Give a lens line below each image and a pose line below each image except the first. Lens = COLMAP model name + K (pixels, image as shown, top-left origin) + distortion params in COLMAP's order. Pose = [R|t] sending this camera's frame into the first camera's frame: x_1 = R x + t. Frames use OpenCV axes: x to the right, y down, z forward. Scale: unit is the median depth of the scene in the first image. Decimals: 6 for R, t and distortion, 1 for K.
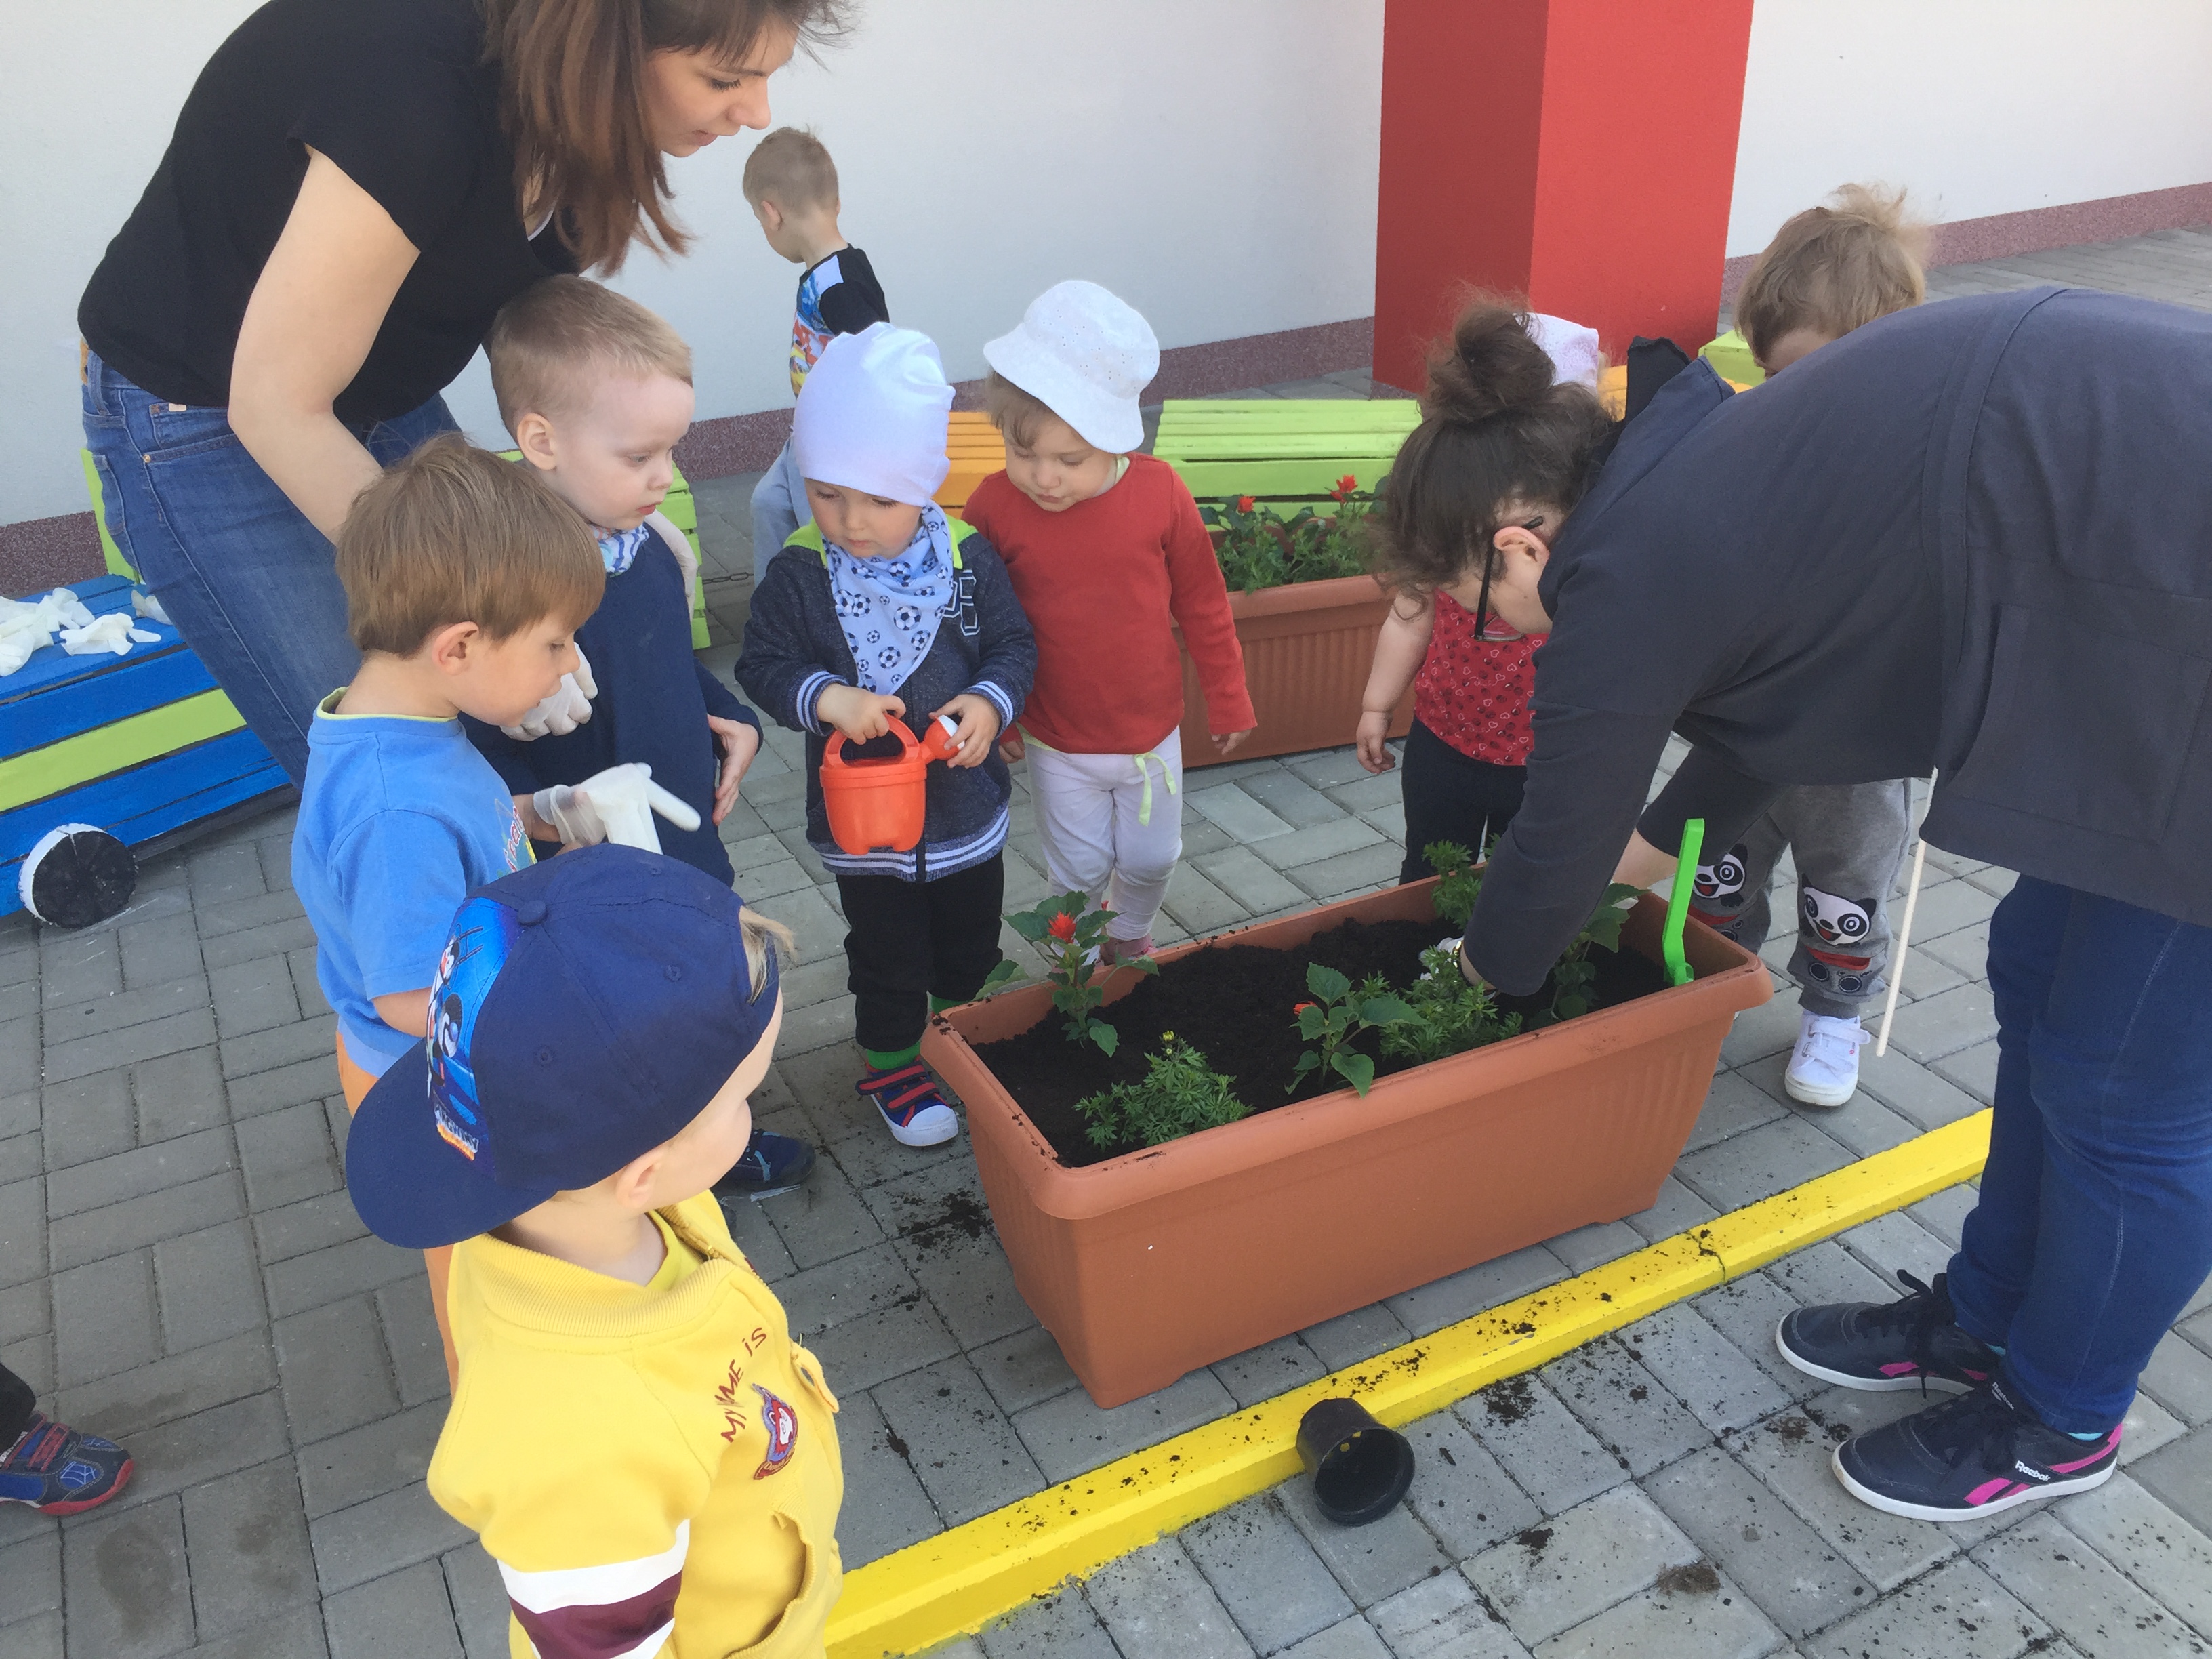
lens RADIAL K [[1881.0, 0, 1132.0], [0, 1881.0, 826.9], [0, 0, 1]] dist [0.049878, -0.091348]
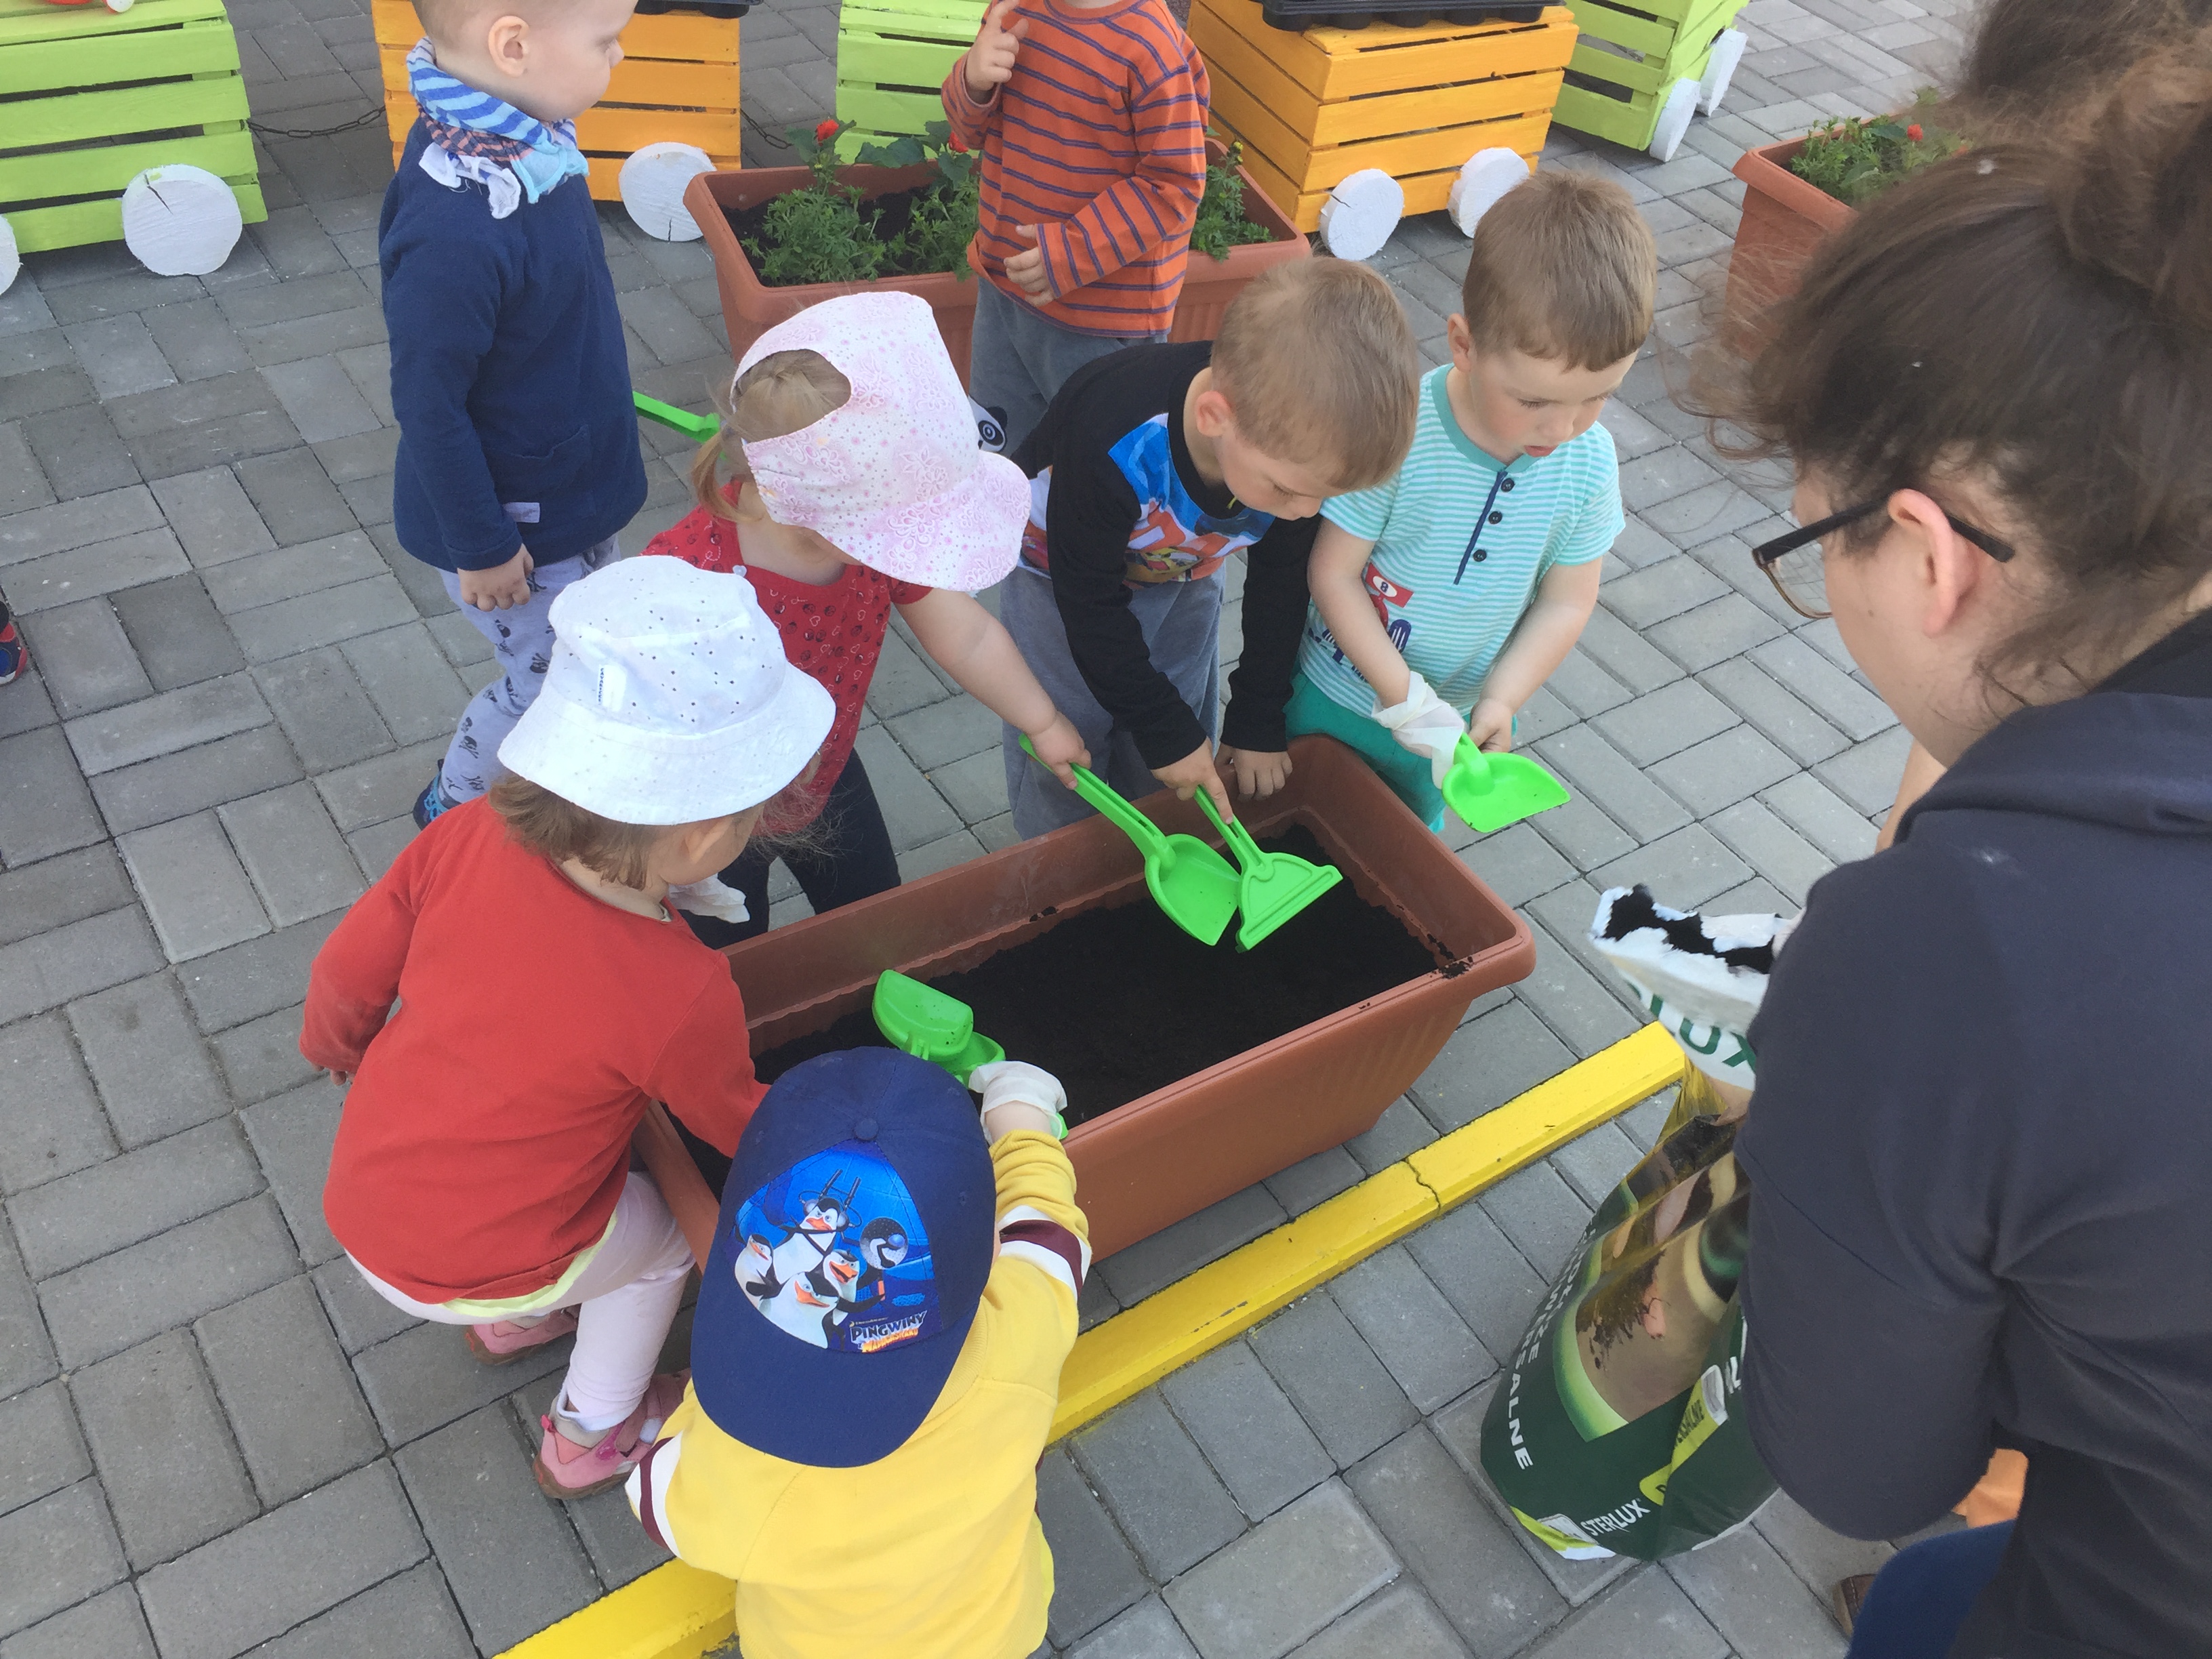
lens RADIAL K [[1881.0, 0, 1132.0], [0, 1881.0, 826.9], [0, 0, 1]] dist [0.049878, -0.091348]
pose [[0.980311, 0.022143, 0.196214, -0.033335], [-0.082525, 0.948691, 0.305245, -0.237544], [-0.179387, -0.315428, 0.931840, 0.207394]]
